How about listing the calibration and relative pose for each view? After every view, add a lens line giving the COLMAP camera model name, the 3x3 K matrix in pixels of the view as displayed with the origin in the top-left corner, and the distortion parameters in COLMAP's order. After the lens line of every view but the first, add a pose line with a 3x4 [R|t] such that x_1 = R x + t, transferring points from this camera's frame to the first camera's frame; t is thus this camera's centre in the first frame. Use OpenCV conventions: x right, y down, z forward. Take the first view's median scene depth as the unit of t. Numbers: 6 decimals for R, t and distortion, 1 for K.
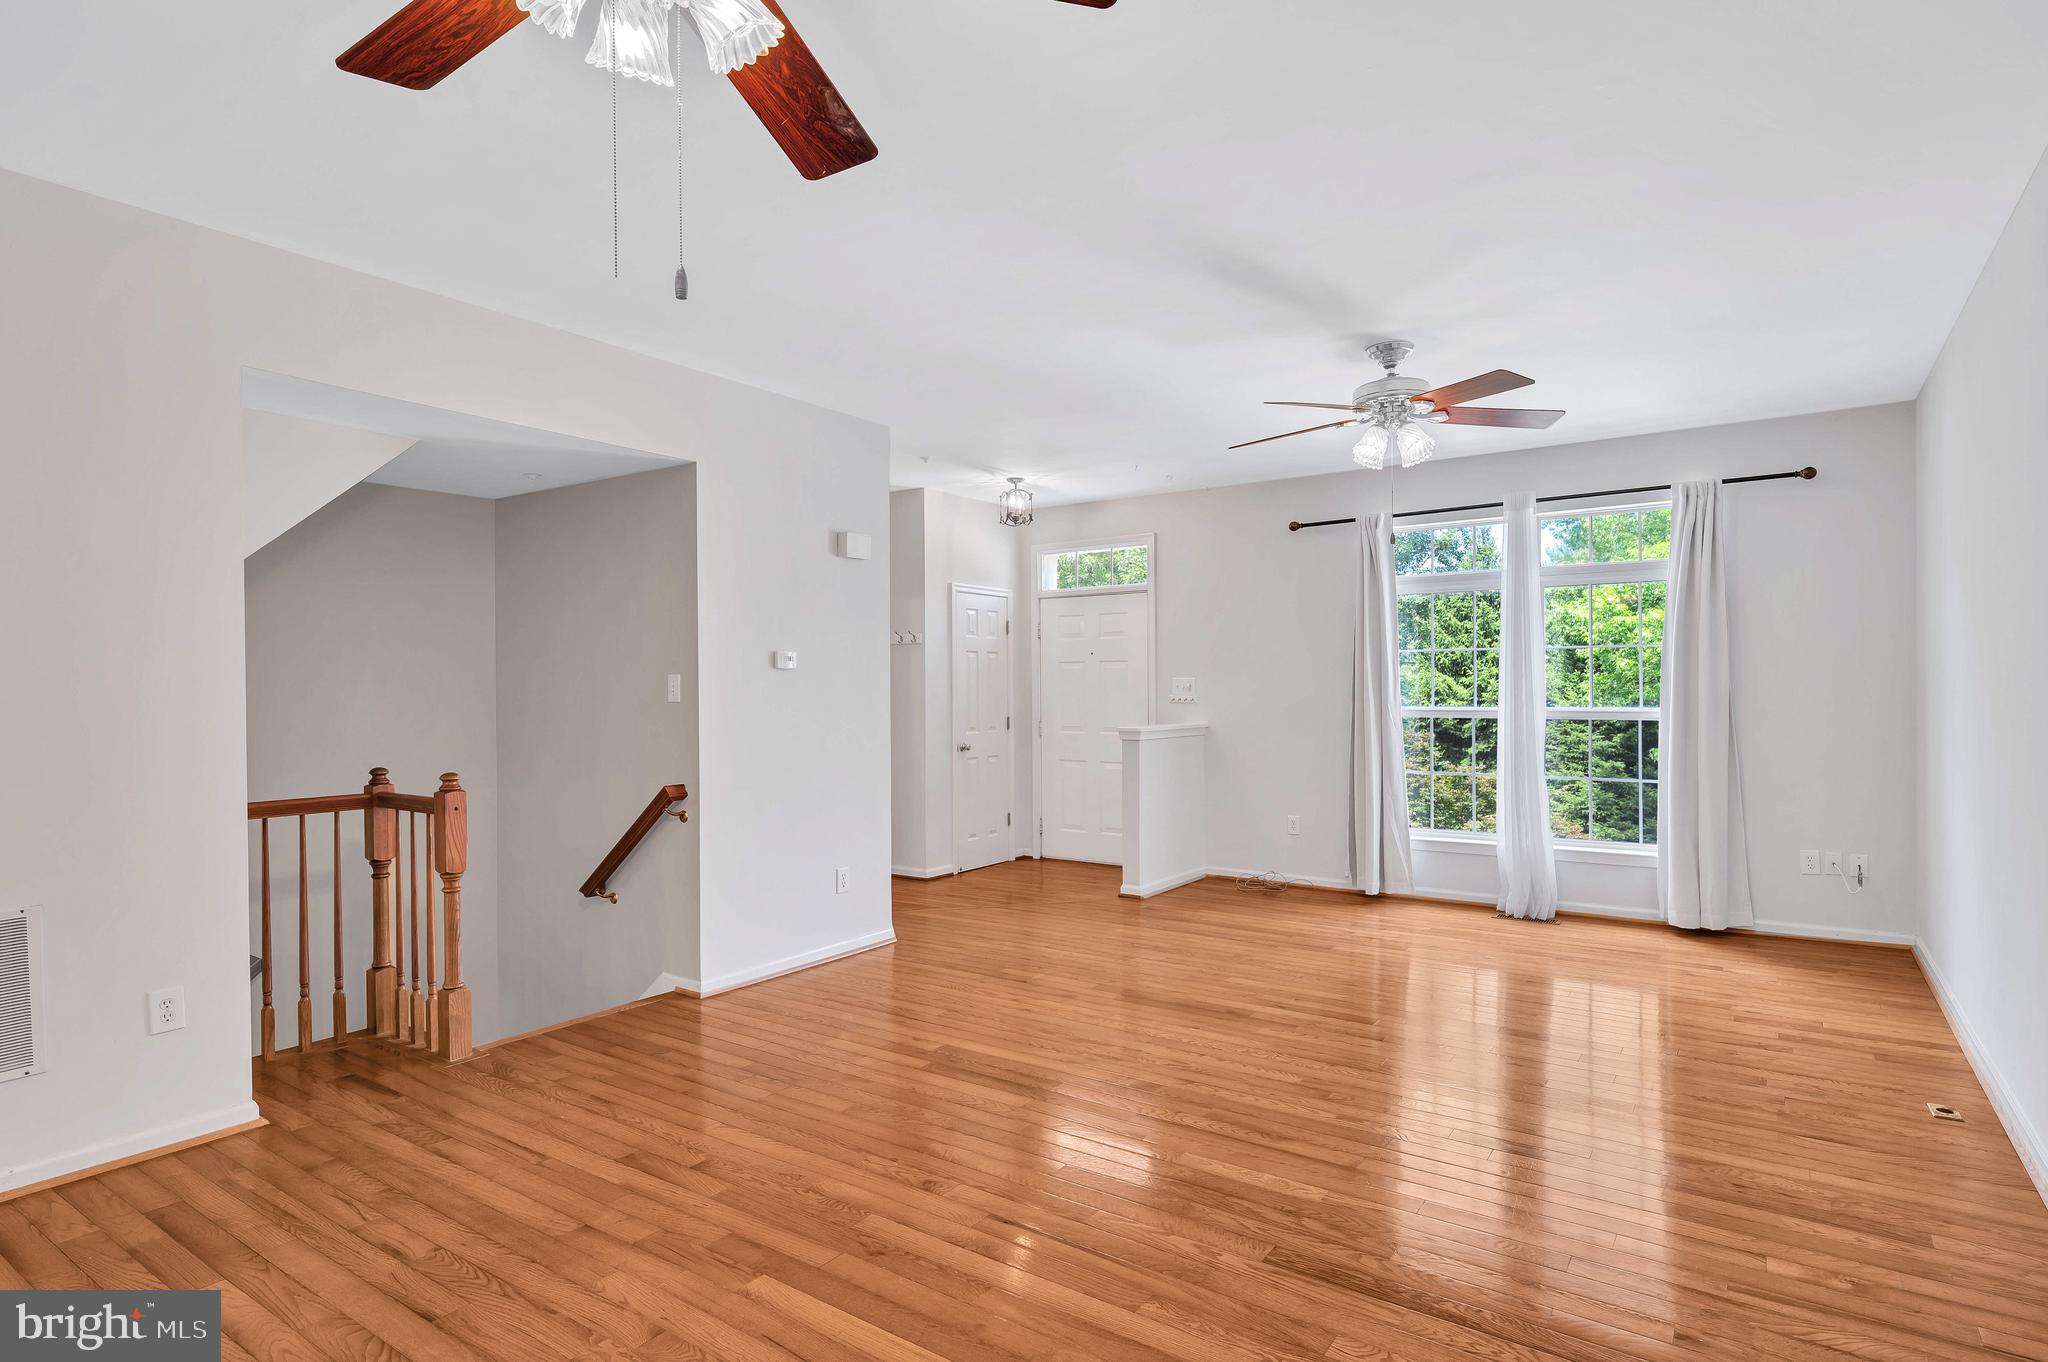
lens RADIAL K [[1012.6, 0, 988.7], [0, 1012.6, 694.0], [0, 0, 1]] dist [0.003293, -0.001855]
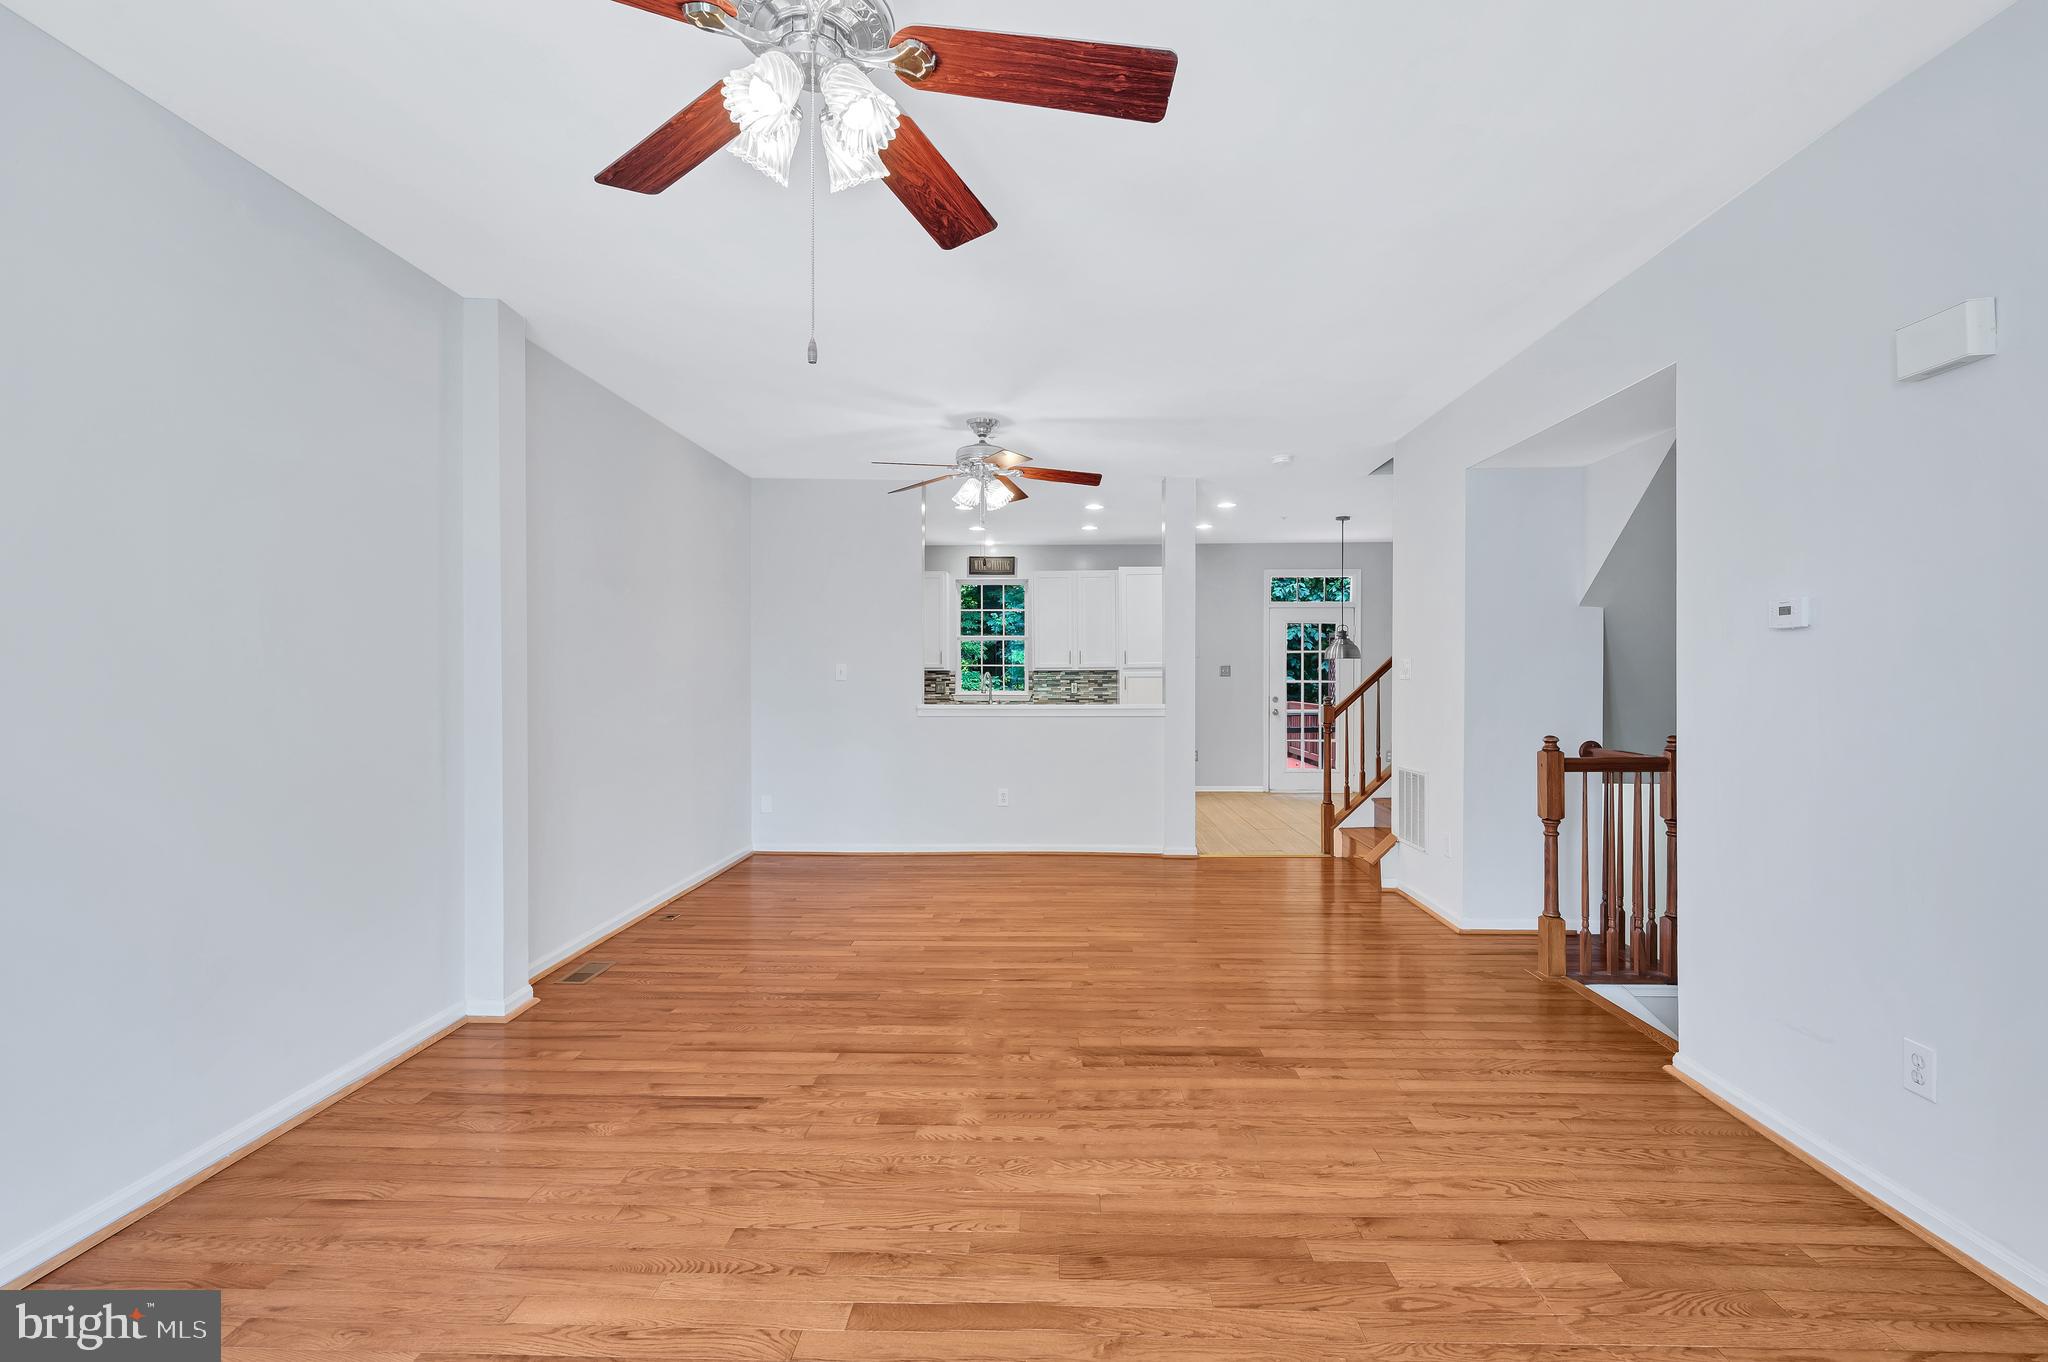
lens RADIAL K [[918.0, 0, 1021.5], [0, 918.0, 676.6], [0, 0, 1]] dist [0.002989, -0.000410]
pose [[-0.819296, 0.011239, -0.573260, 0.523689], [0.007339, 0.999932, 0.009115, -0.005878], [0.573324, 0.003261, -0.819323, 1.312289]]
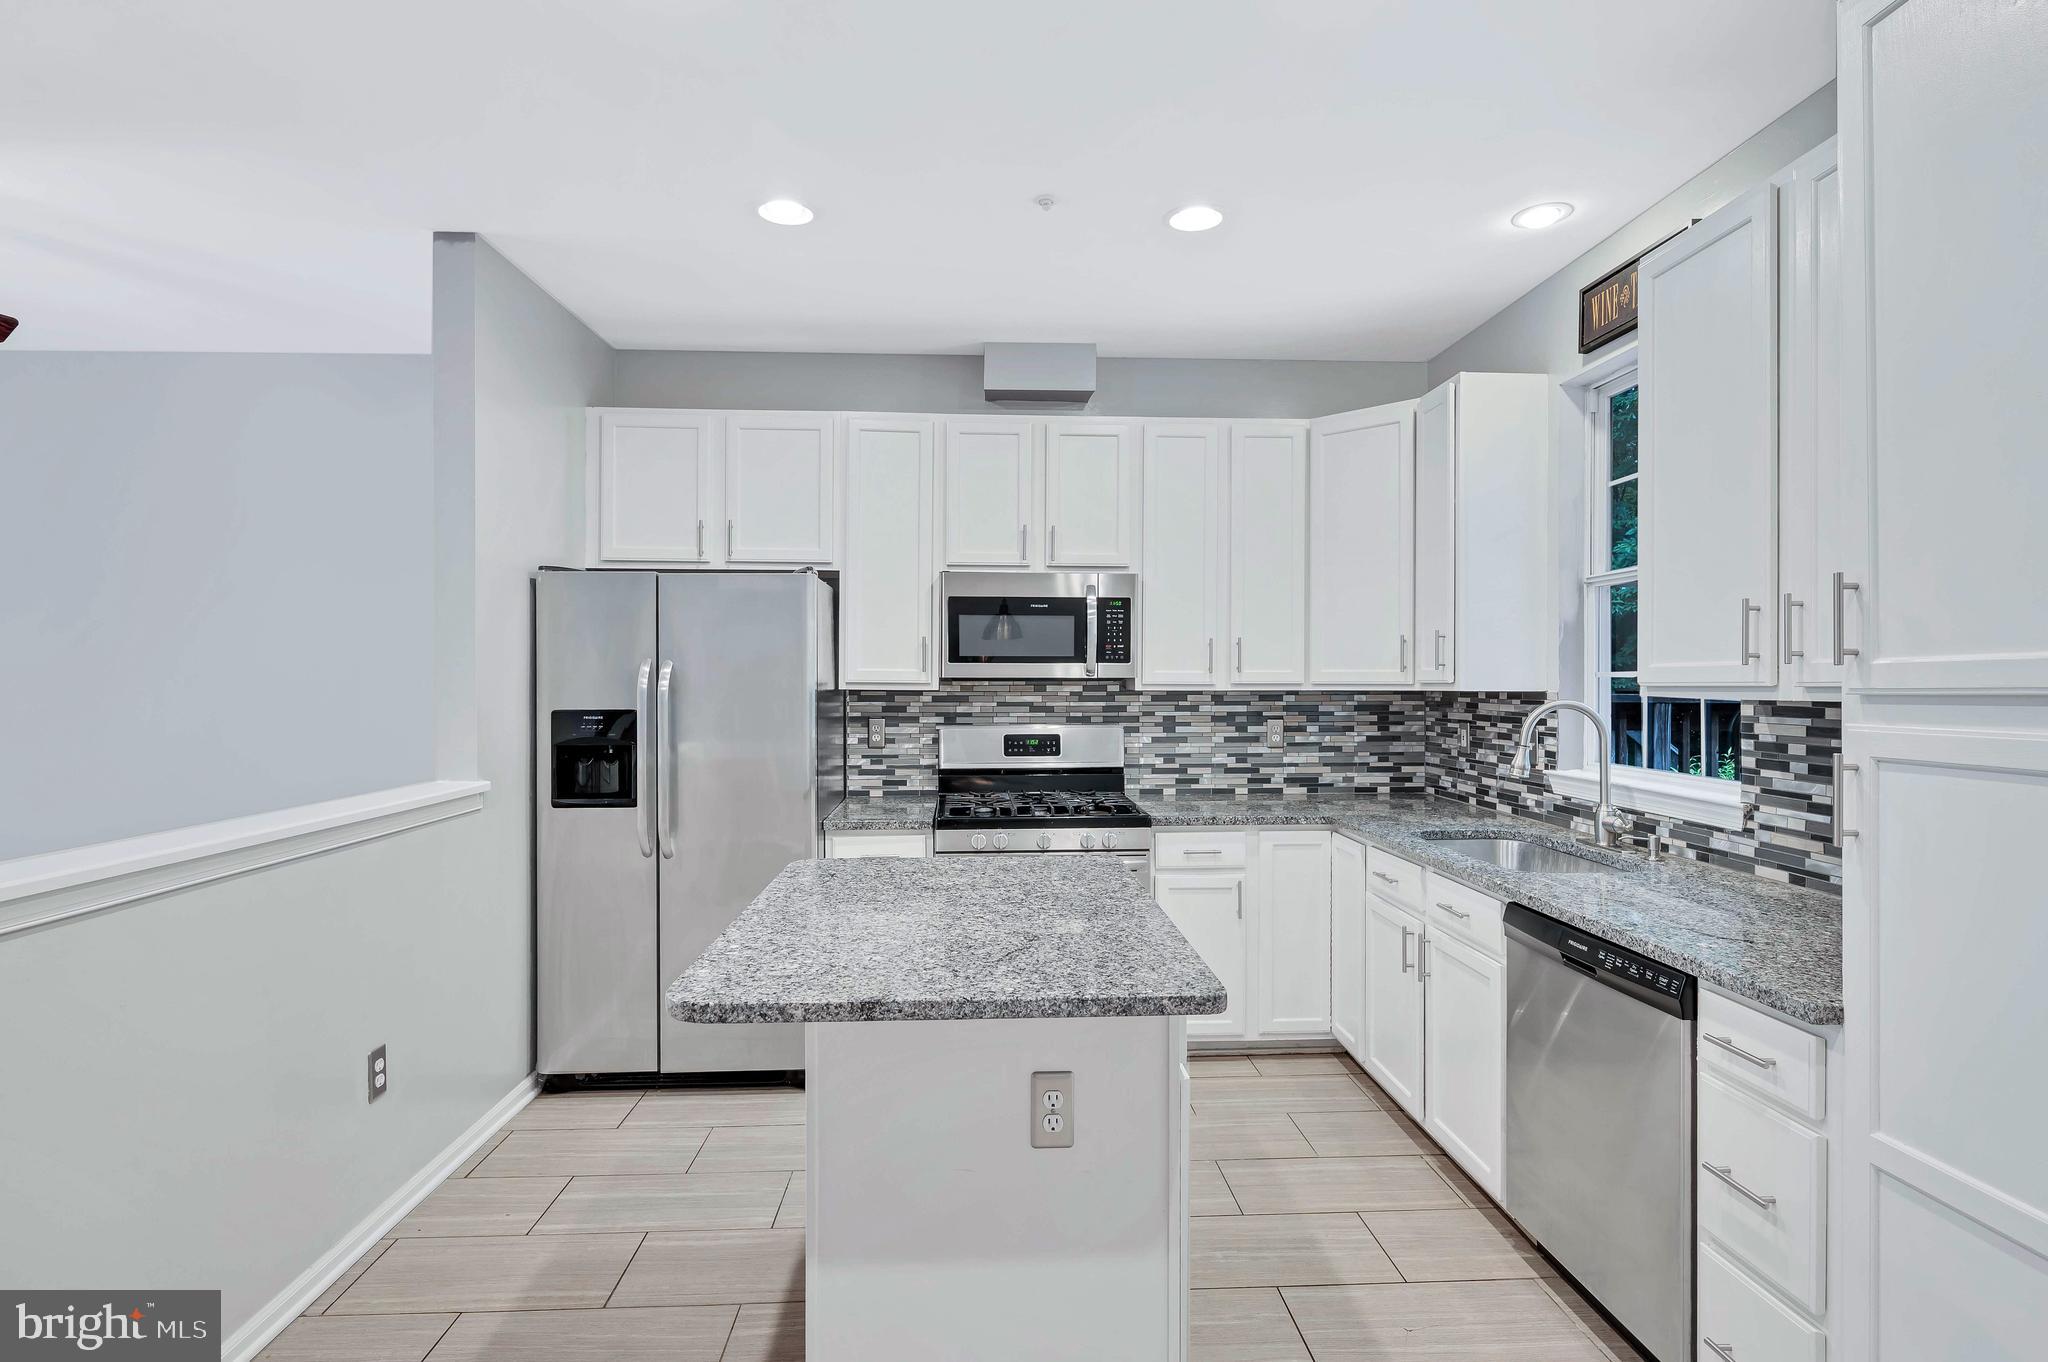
lens RADIAL K [[1012.6, 0, 1062.3], [0, 1012.6, 679.4], [0, 0, 1]] dist [0.003293, -0.001855]
pose [[-0.650737, 0.004513, 0.759290, -1.009936], [0.003732, 0.999989, -0.002745, -0.009850], [-0.759294, 0.001047, -0.650747, 0.096647]]
